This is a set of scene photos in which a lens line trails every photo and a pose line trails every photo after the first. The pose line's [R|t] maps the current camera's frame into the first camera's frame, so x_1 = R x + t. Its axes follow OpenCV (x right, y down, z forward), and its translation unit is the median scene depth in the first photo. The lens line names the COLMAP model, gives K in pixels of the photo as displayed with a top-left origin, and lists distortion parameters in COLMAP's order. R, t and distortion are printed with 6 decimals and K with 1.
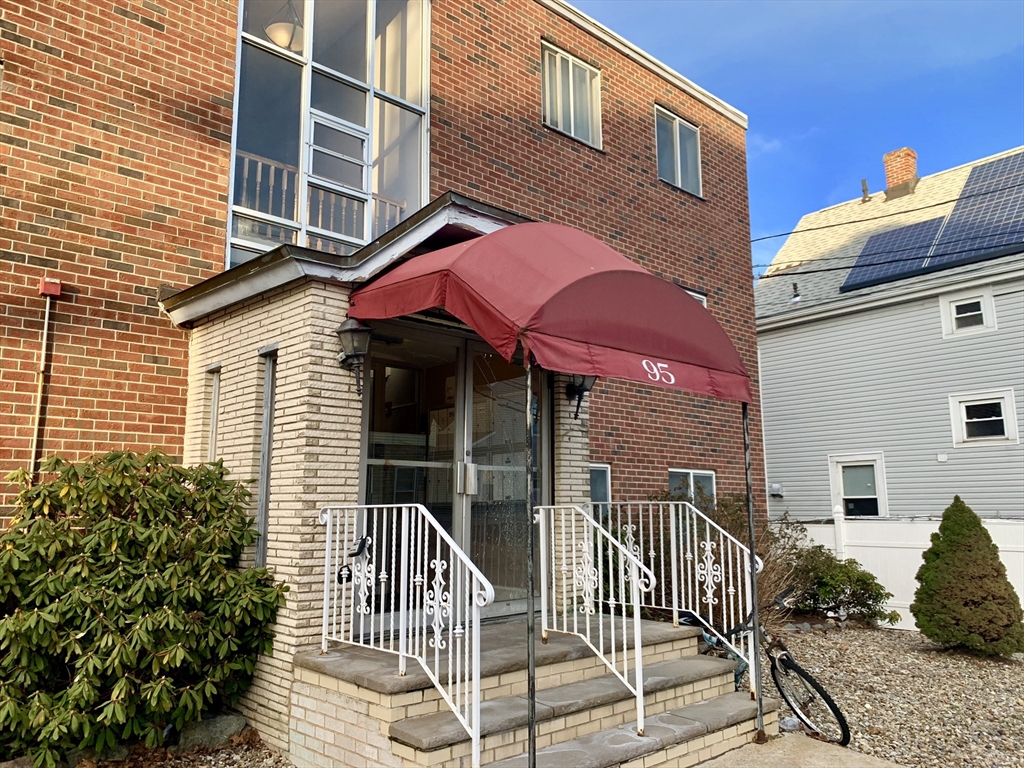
lens RADIAL K [[790.7, 0, 508.2], [0, 790.7, 379.6], [0, 0, 1]] dist [0.018669, -0.028629]
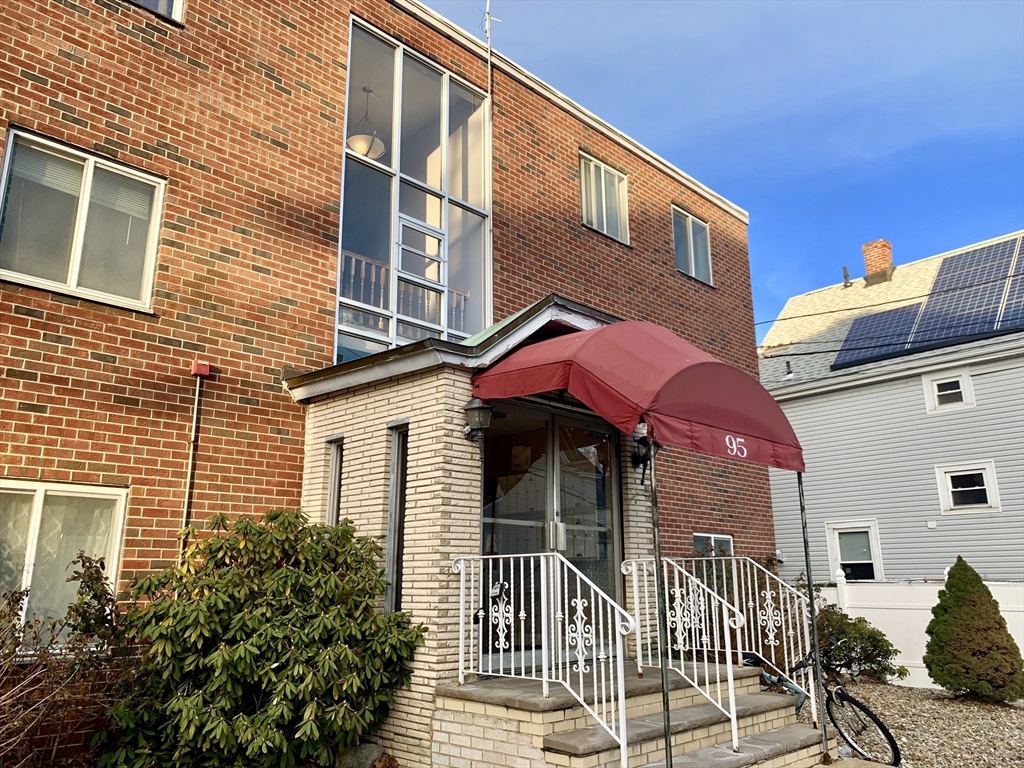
lens RADIAL K [[790.7, 0, 512.9], [0, 790.7, 373.0], [0, 0, 1]] dist [0.018669, -0.028629]
pose [[0.999114, 0.008971, 0.041124, -0.147802], [-0.004990, 0.995378, -0.095905, -0.000649], [-0.041794, 0.095615, 0.994541, -0.148618]]
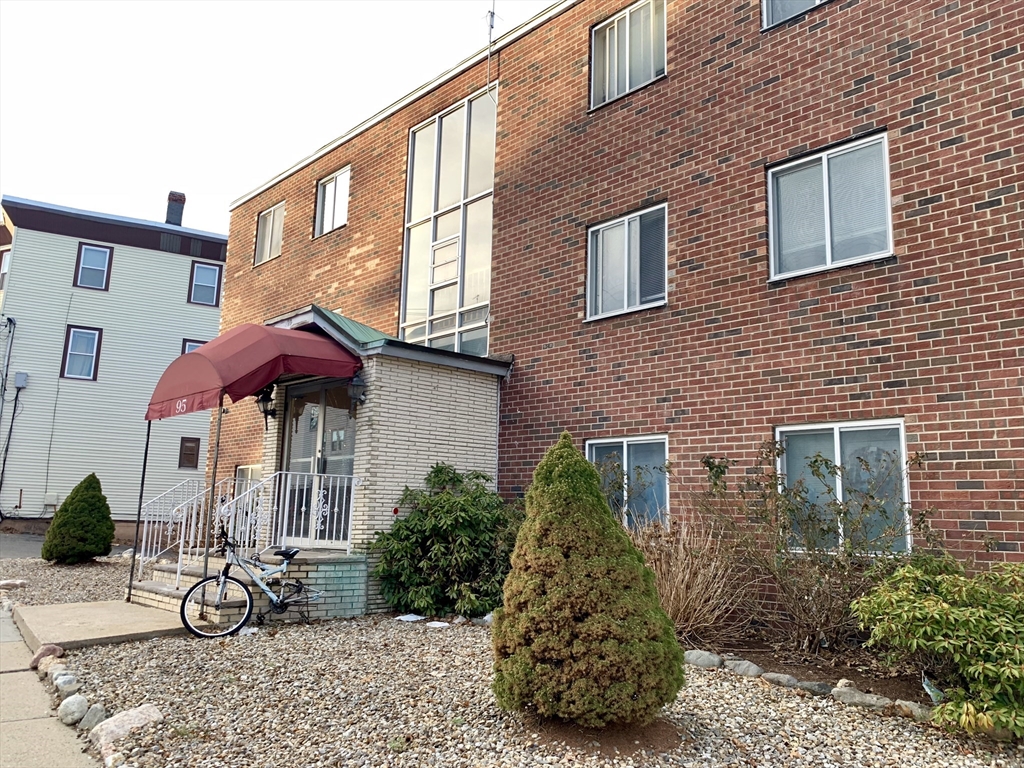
lens RADIAL K [[790.7, 0, 495.5], [0, 790.7, 381.5], [0, 0, 1]] dist [0.018669, -0.028629]
pose [[-0.007241, -0.171770, -0.985110, 1.474599], [0.136322, 0.975770, -0.171143, 0.259020], [0.990638, -0.135531, 0.016350, 1.218835]]
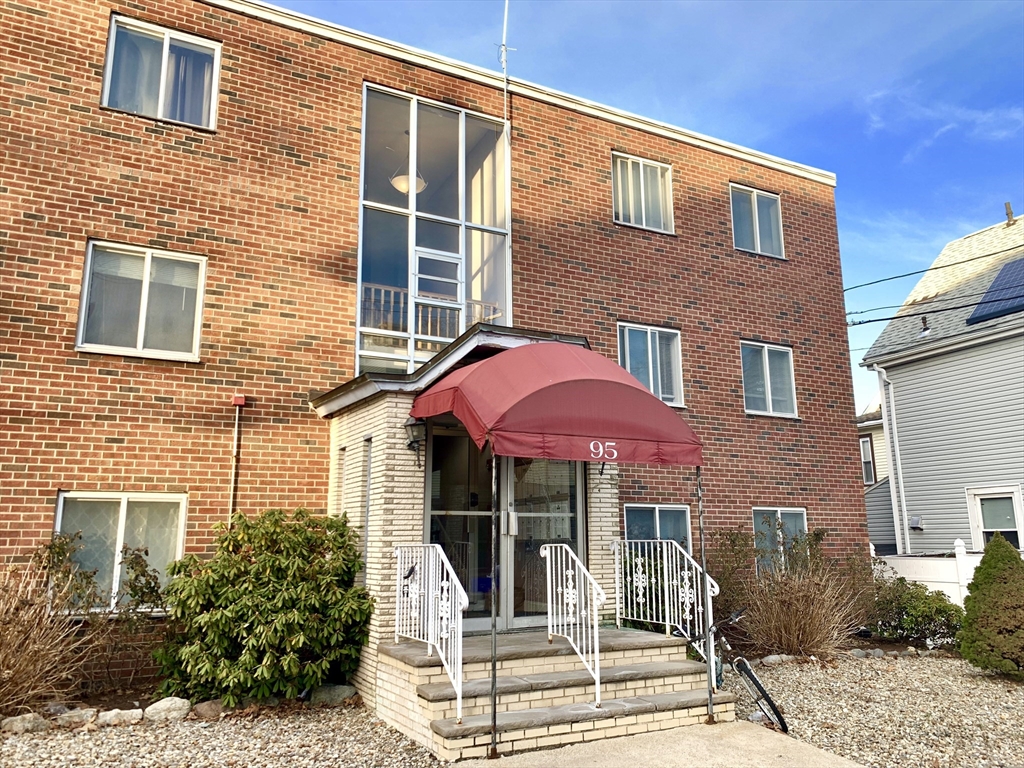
lens RADIAL K [[790.7, 0, 508.8], [0, 790.7, 375.4], [0, 0, 1]] dist [0.018669, -0.028629]
pose [[0.964643, -0.057434, -0.257227, 0.275873], [0.046072, 0.997687, -0.049987, -0.054827], [0.259503, 0.036369, 0.965057, -0.291654]]
